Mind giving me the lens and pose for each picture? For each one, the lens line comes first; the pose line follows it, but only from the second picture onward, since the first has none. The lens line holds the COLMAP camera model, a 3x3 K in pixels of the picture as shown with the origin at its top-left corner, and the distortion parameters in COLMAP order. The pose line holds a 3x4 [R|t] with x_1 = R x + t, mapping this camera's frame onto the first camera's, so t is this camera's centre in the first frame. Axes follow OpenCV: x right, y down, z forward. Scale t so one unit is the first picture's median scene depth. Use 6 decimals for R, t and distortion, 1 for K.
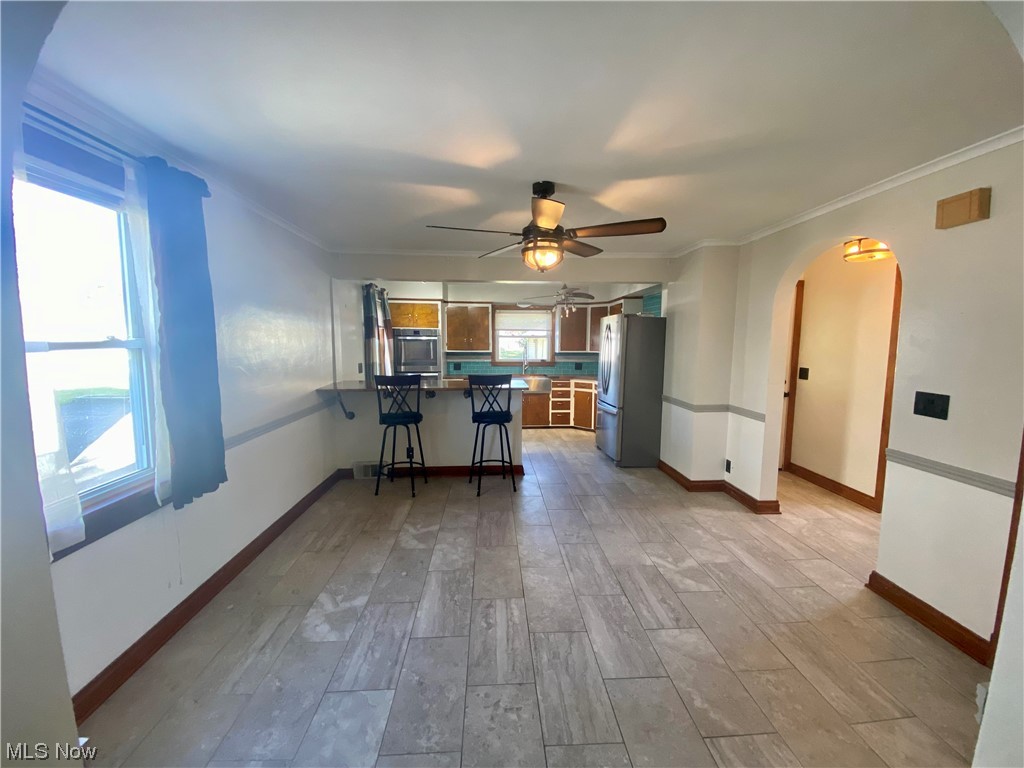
lens RADIAL K [[414.1, 0, 518.0], [0, 414.1, 387.1], [0, 0, 1]] dist [-0.002480, -0.005075]
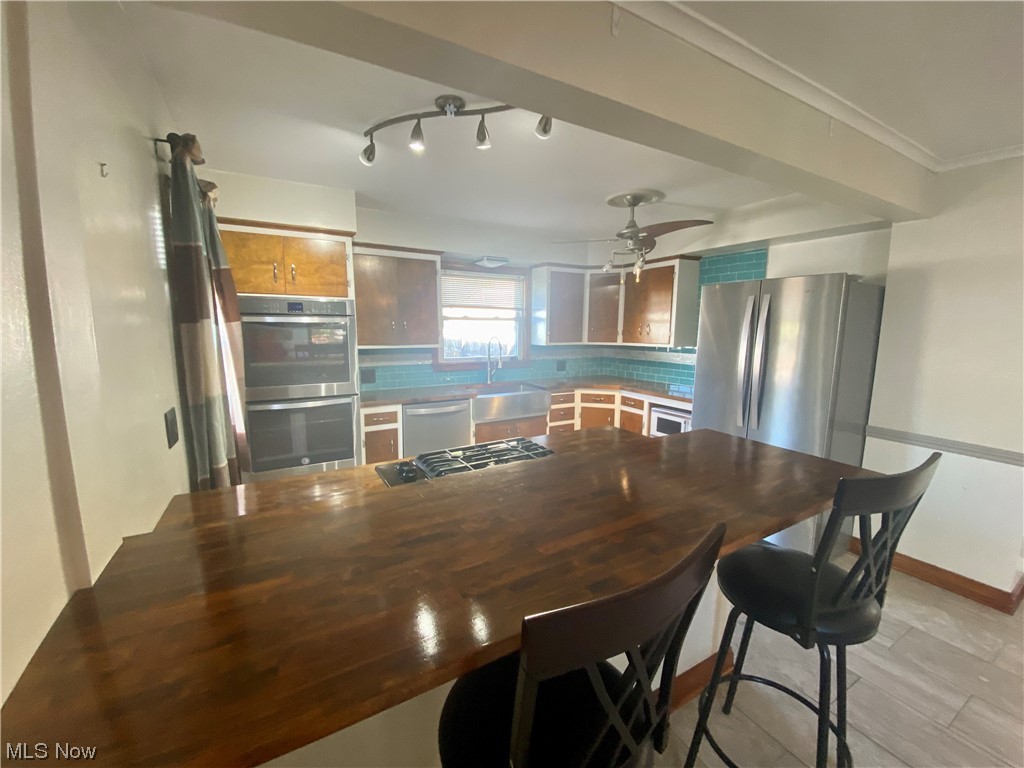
lens RADIAL K [[414.1, 0, 514.9], [0, 414.1, 382.8], [0, 0, 1]] dist [-0.002480, -0.005075]
pose [[0.897430, -0.059497, 0.437127, -0.349321], [0.045650, 0.998069, 0.042125, -0.092188], [-0.438789, -0.017849, 0.898413, 0.774449]]
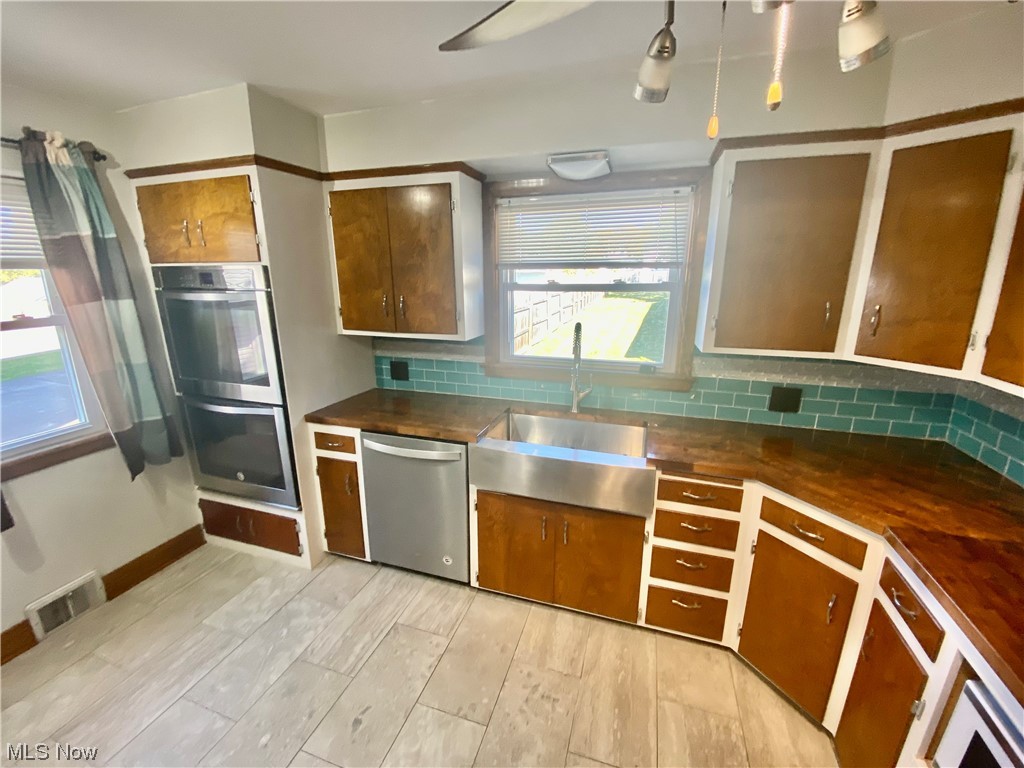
lens RADIAL K [[414.1, 0, 517.7], [0, 414.1, 379.9], [0, 0, 1]] dist [-0.002480, -0.005075]
pose [[0.926183, 0.087591, -0.366759, 0.140319], [-0.037532, 0.989231, 0.141471, -0.162399], [0.375201, -0.117263, 0.919496, 1.181649]]
